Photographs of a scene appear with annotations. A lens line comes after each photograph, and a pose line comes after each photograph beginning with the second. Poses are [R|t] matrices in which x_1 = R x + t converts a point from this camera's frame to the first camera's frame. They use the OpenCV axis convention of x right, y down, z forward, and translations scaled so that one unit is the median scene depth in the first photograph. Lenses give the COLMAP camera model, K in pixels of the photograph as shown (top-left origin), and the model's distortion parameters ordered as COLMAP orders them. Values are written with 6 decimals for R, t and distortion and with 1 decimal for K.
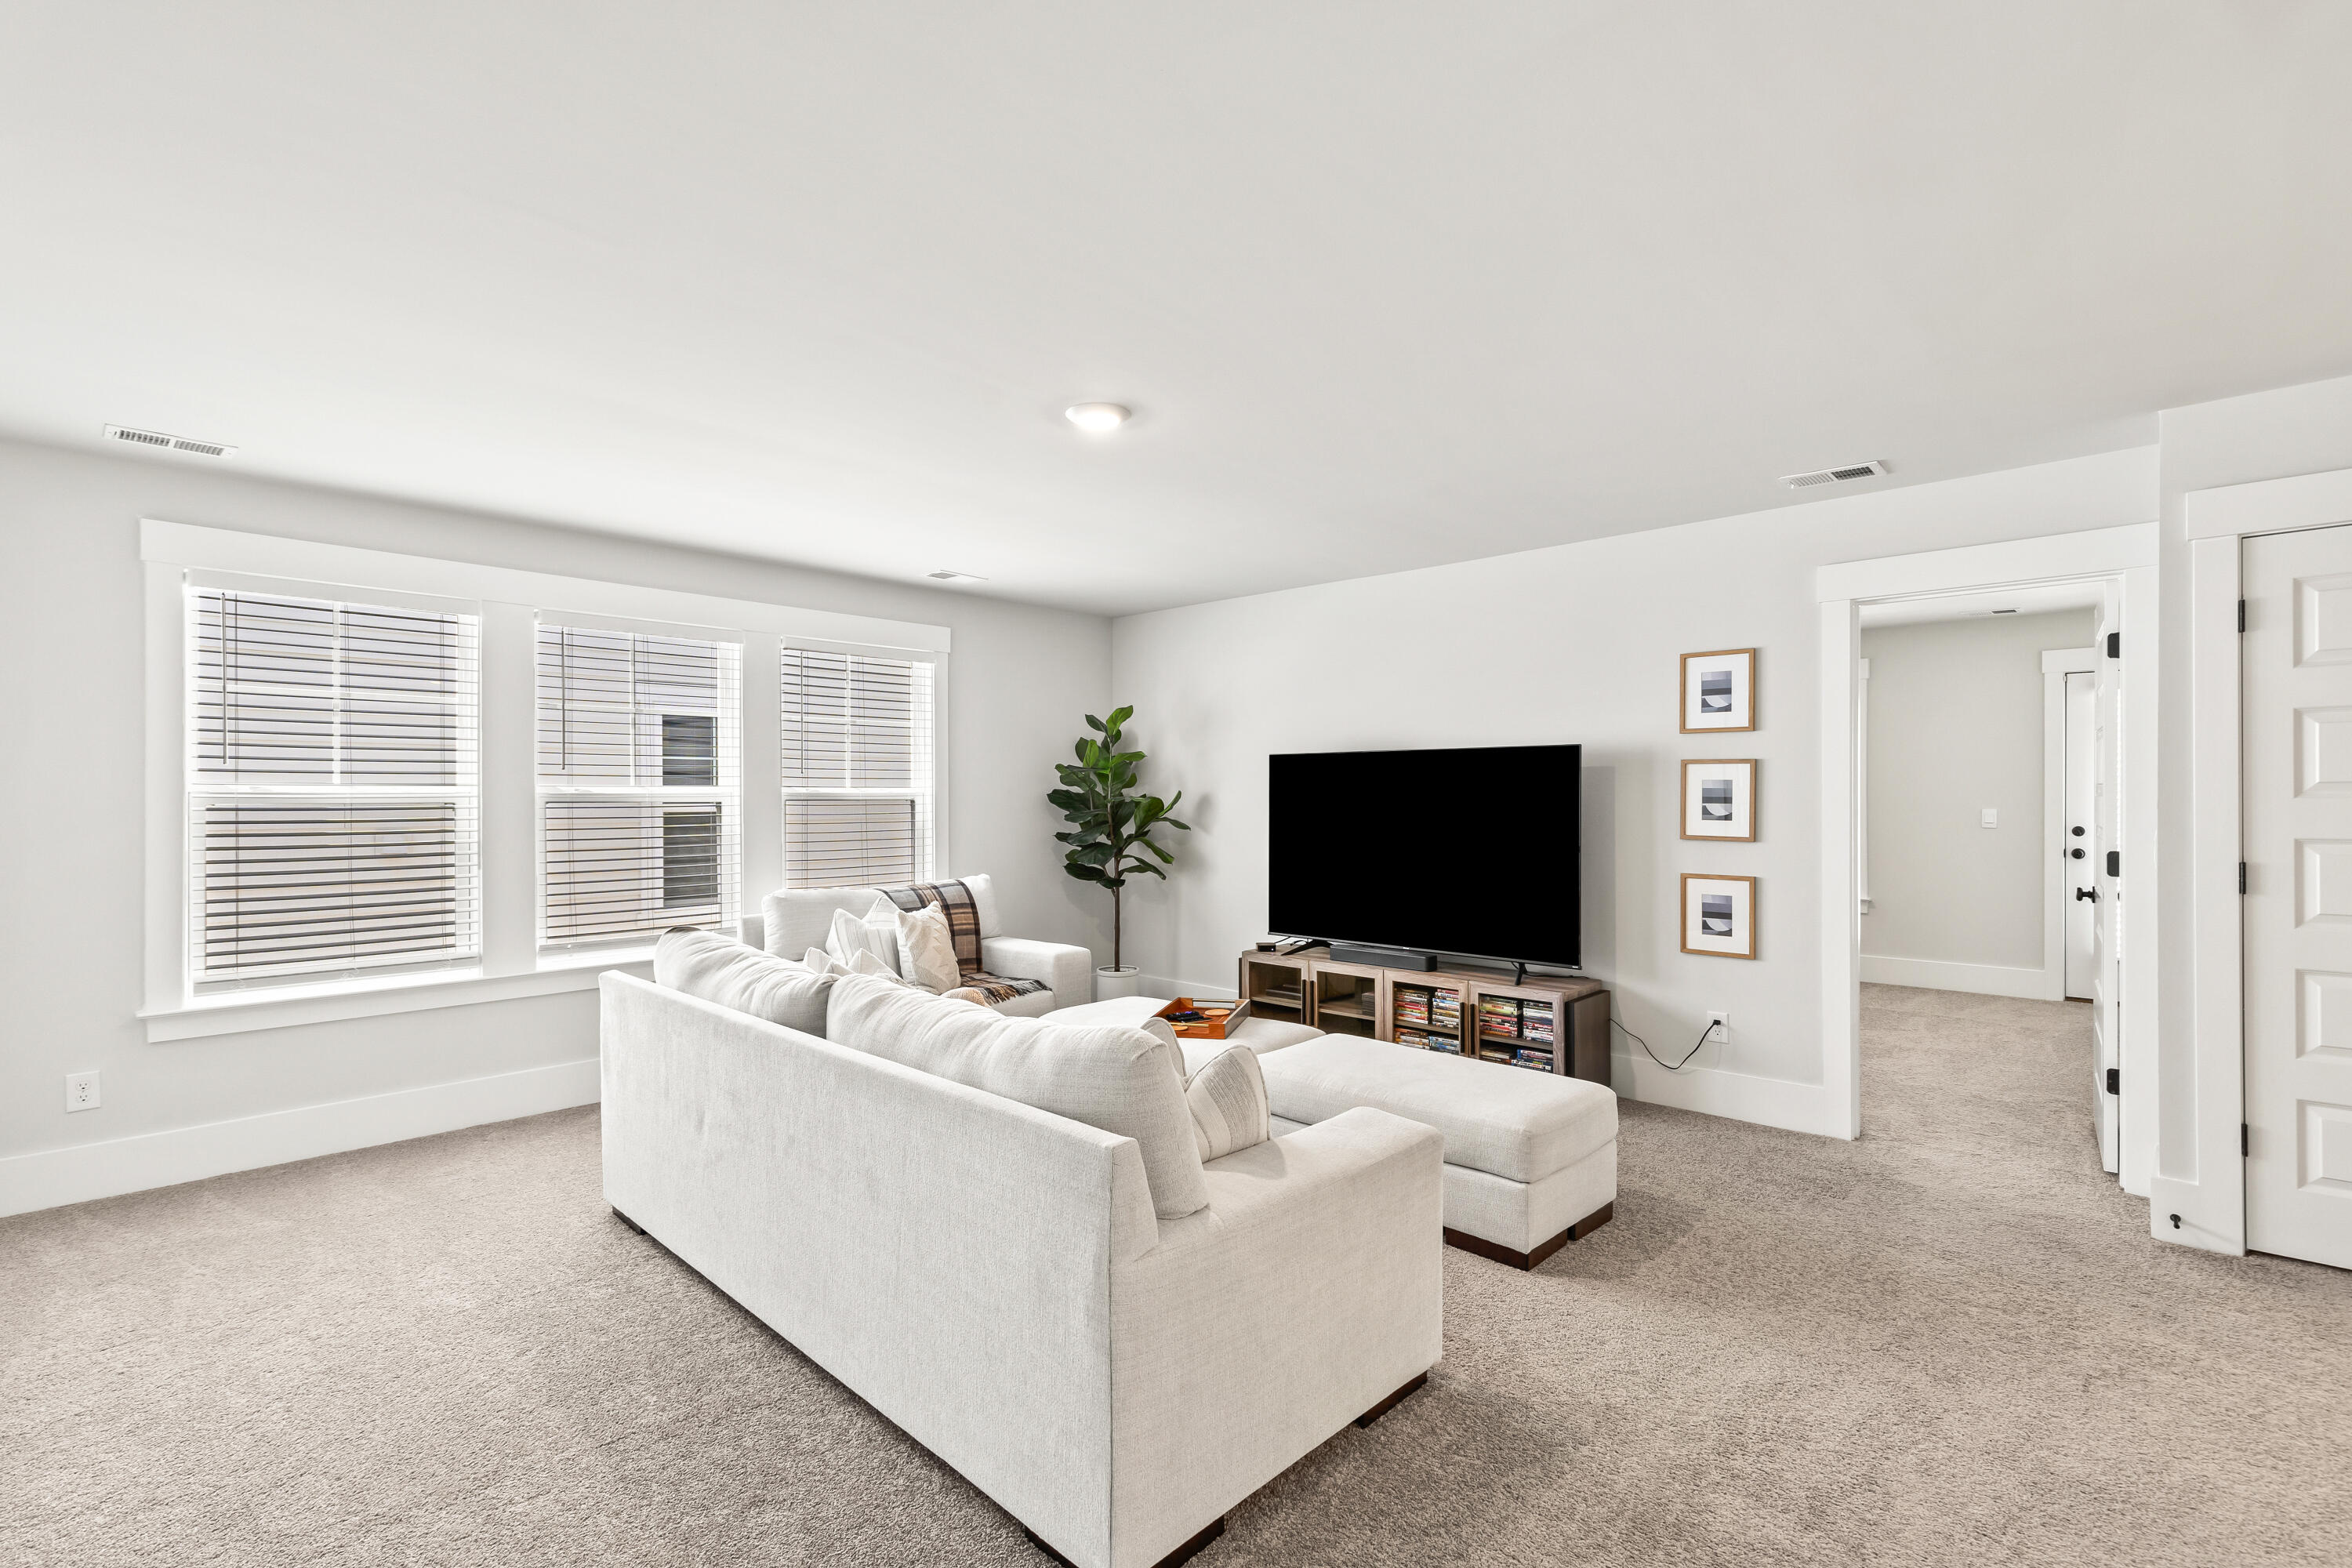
lens RADIAL K [[1062.1, 0, 1175.6], [0, 1062.1, 783.6], [0, 0, 1]] dist [-0.000286, -0.000872]
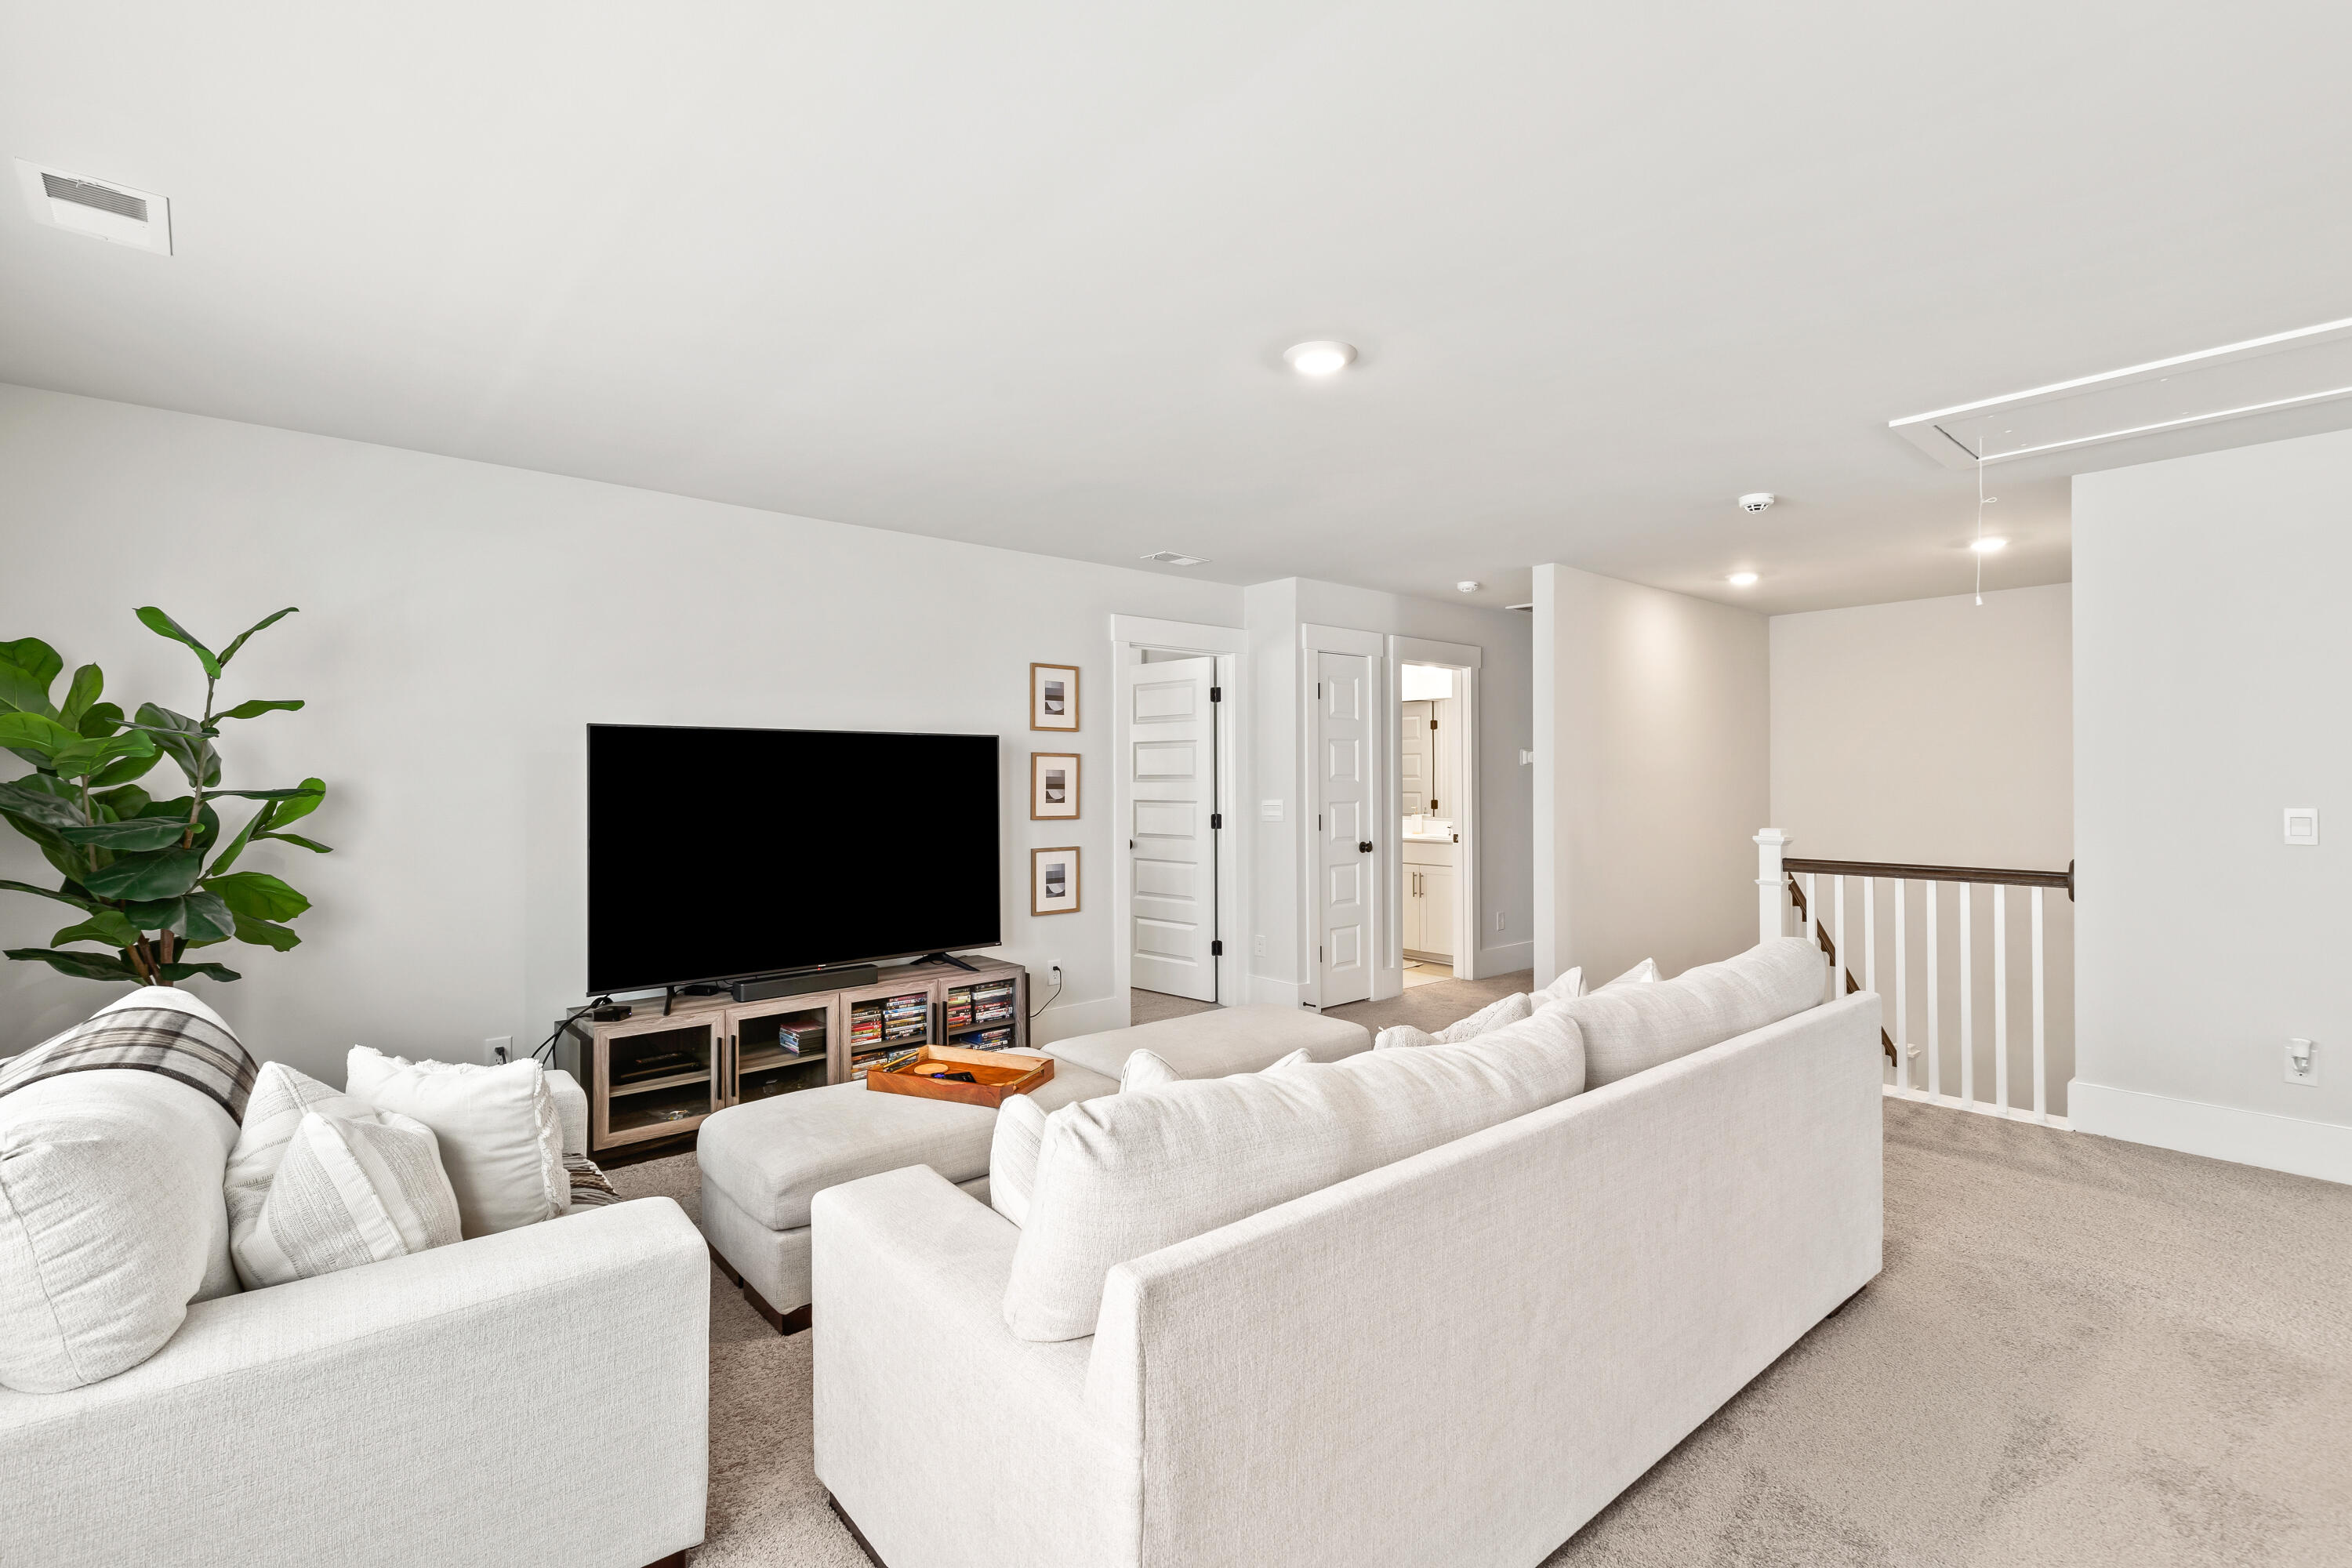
lens RADIAL K [[1062.1, 0, 1181.6], [0, 1062.1, 775.2], [0, 0, 1]] dist [-0.000286, -0.000872]
pose [[0.086417, 0.003121, 0.996254, -0.664321], [-0.006032, 0.999978, -0.002610, 0.004664], [-0.996241, -0.005784, 0.086434, 0.713753]]
